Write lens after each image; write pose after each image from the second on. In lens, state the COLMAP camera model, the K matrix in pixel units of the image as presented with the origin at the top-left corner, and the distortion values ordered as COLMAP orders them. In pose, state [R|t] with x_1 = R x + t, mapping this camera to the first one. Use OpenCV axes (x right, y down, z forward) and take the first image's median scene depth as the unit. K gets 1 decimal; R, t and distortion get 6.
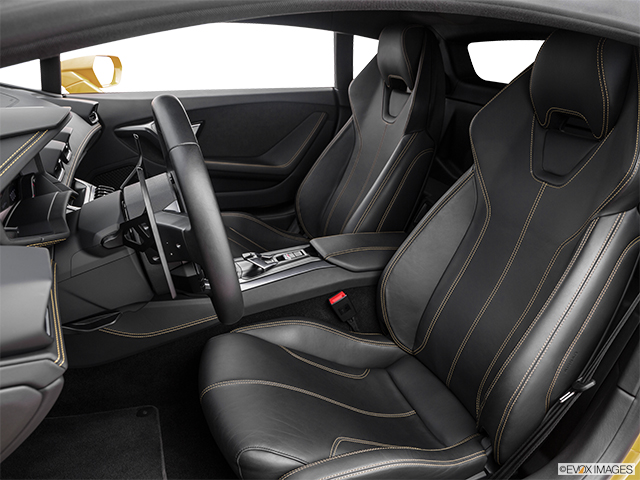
lens RADIAL K [[480.4, 0, 320.0], [0, 480.4, 240.0], [0, 0, 1]] dist [-0.077458, 0.002695]
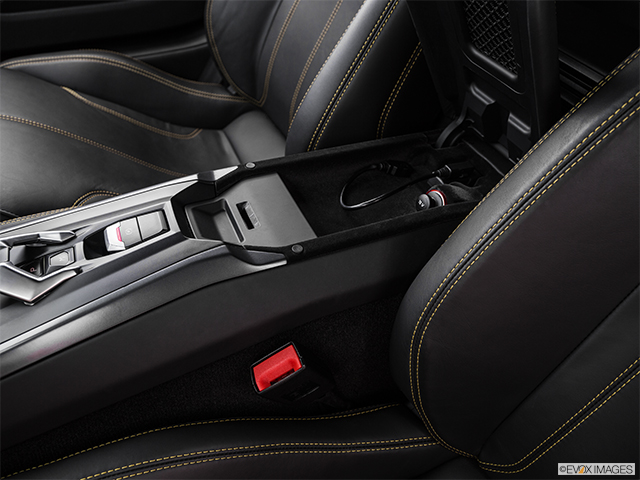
lens RADIAL K [[480.4, 0, 320.0], [0, 480.4, 240.0], [0, 0, 1]] dist [-0.077458, 0.002695]
pose [[0.998314, -0.039535, 0.042502, 0.041204], [0.020525, 0.925321, 0.378630, -0.060448], [-0.054297, -0.377119, 0.924572, 0.537651]]
